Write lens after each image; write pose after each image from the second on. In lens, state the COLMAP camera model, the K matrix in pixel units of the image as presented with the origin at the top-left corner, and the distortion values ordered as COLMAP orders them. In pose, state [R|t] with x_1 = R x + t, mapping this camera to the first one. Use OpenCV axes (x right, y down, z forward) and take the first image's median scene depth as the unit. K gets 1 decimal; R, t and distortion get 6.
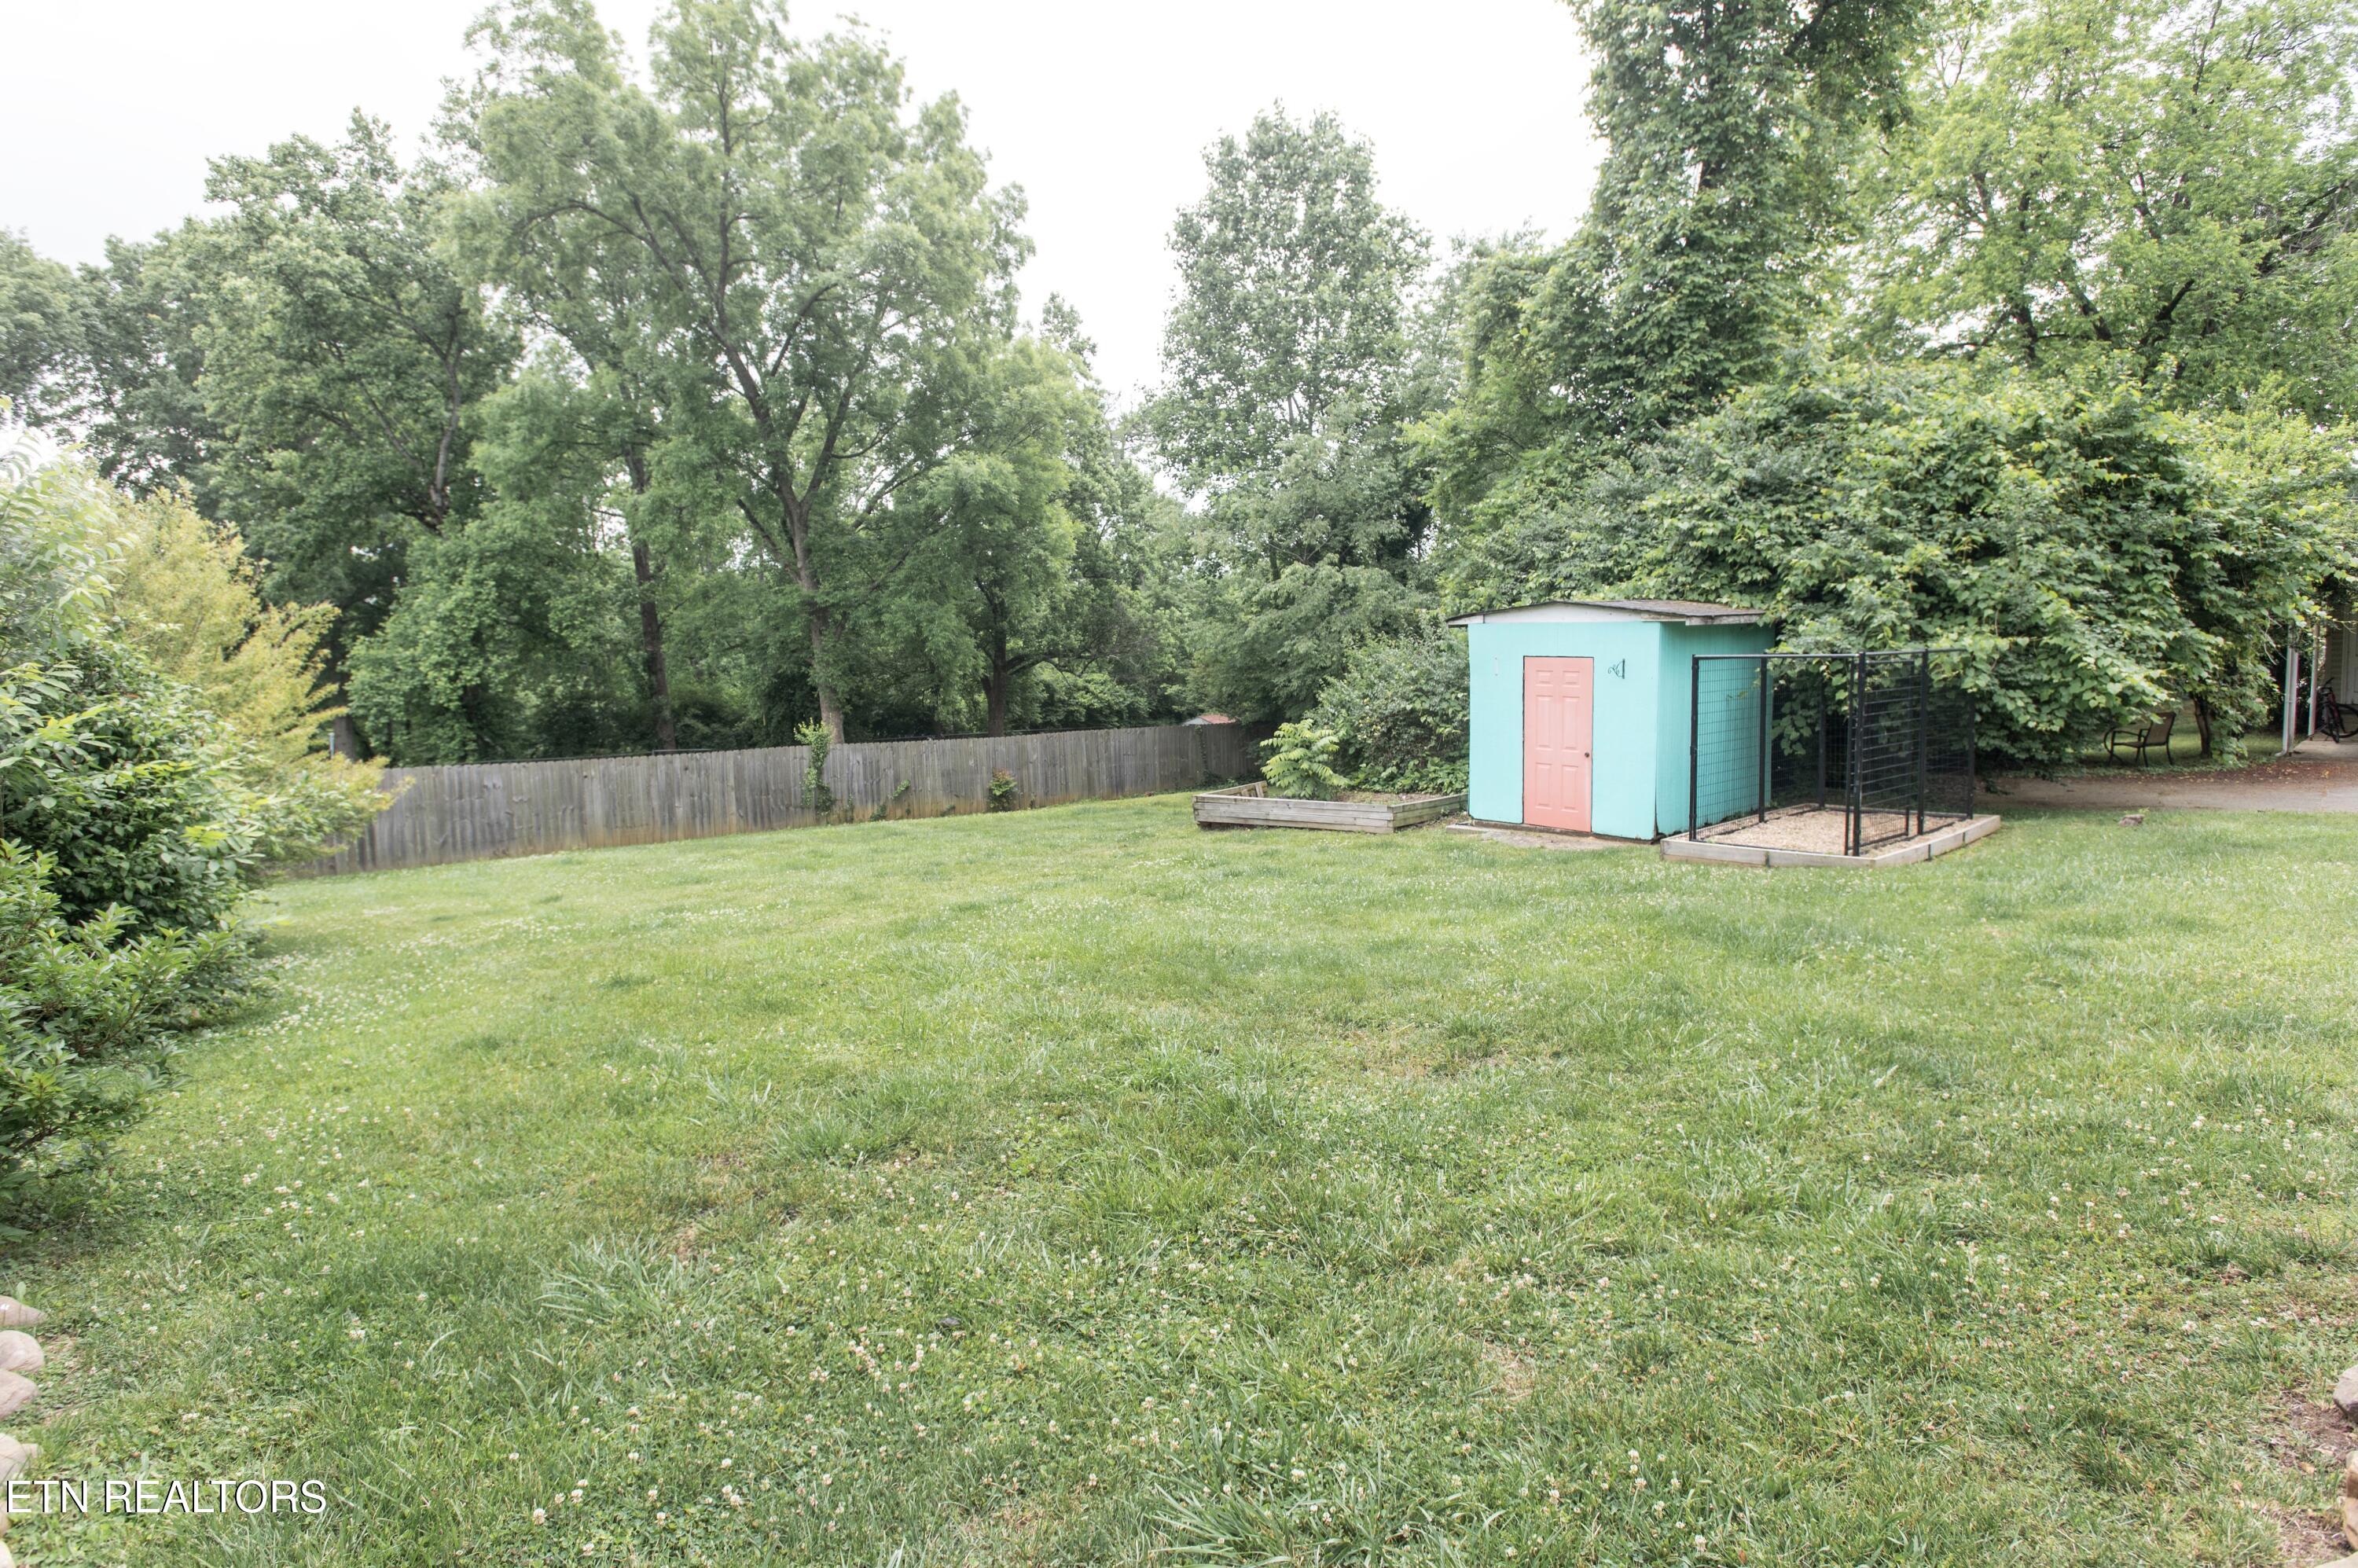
lens RADIAL K [[1127.5, 0, 1179.0], [0, 1127.5, 784.0], [0, 0, 1]] dist [-0.011266, 0.000112]
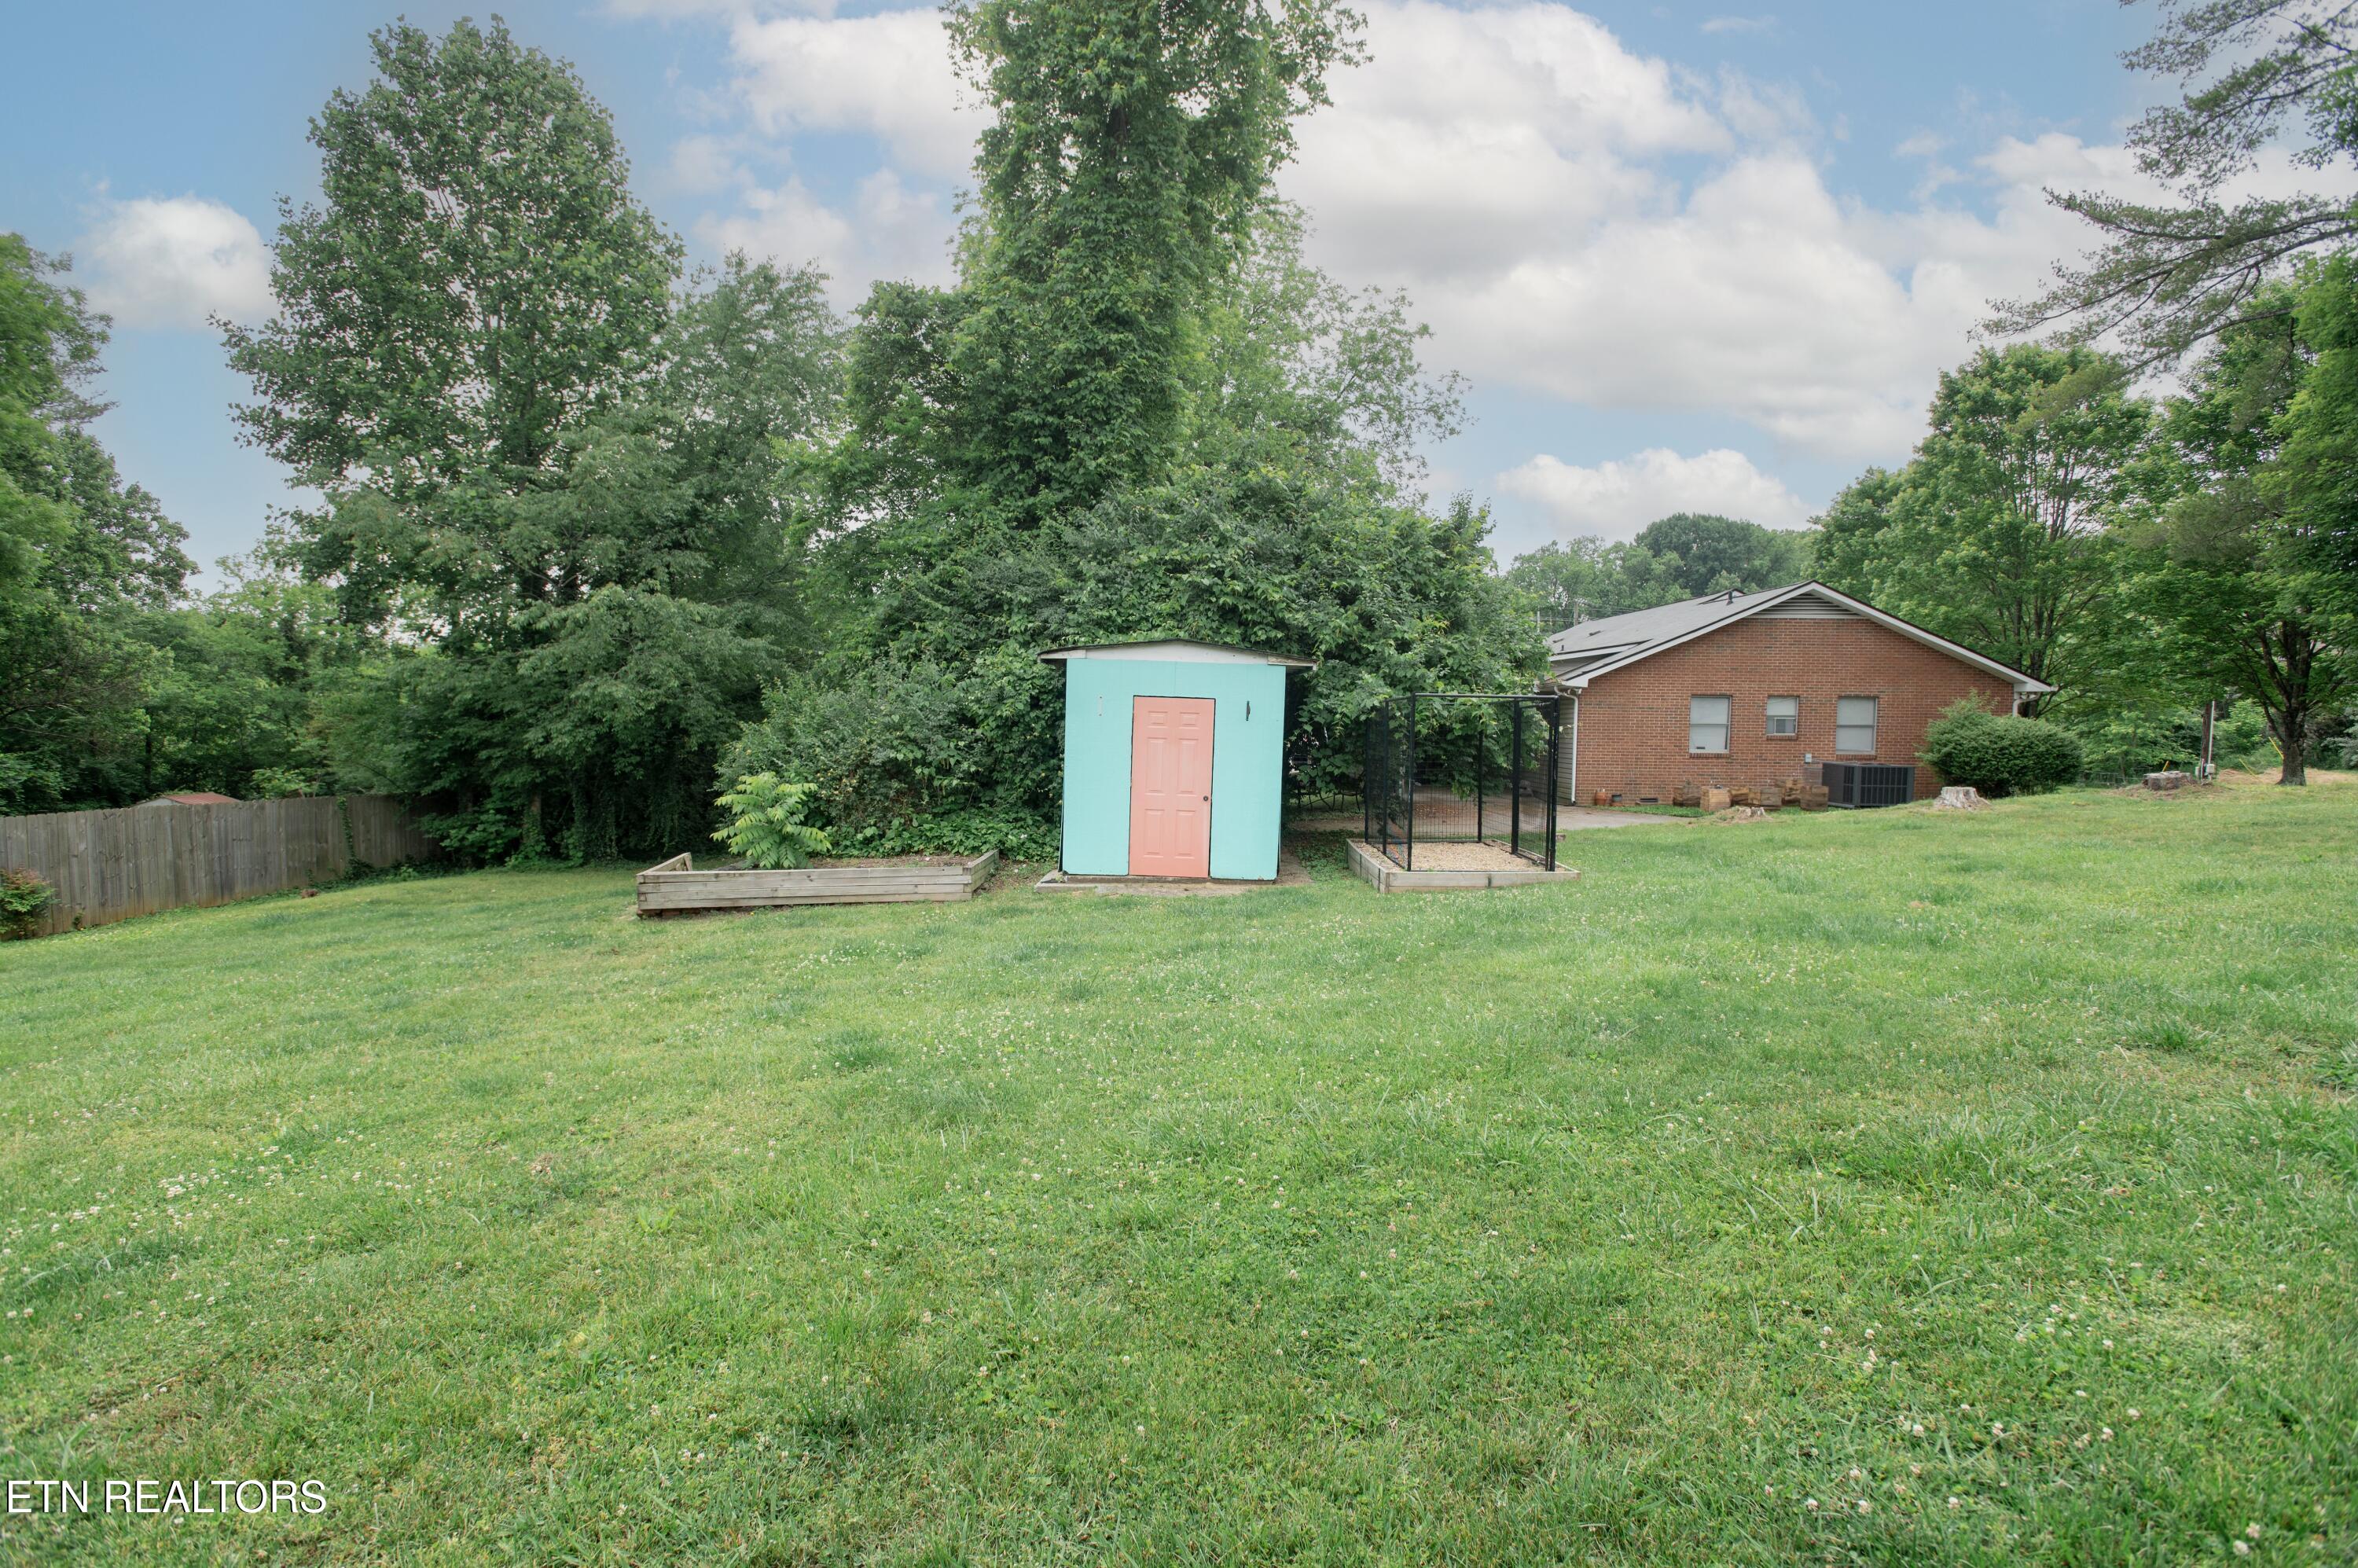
lens RADIAL K [[1127.5, 0, 1179.0], [0, 1127.5, 784.0], [0, 0, 1]] dist [-0.011266, 0.000112]
pose [[0.699142, -0.002911, 0.714977, -0.268487], [0.053420, 0.997409, -0.048176, 0.005809], [-0.712985, 0.071876, 0.697486, 0.253427]]
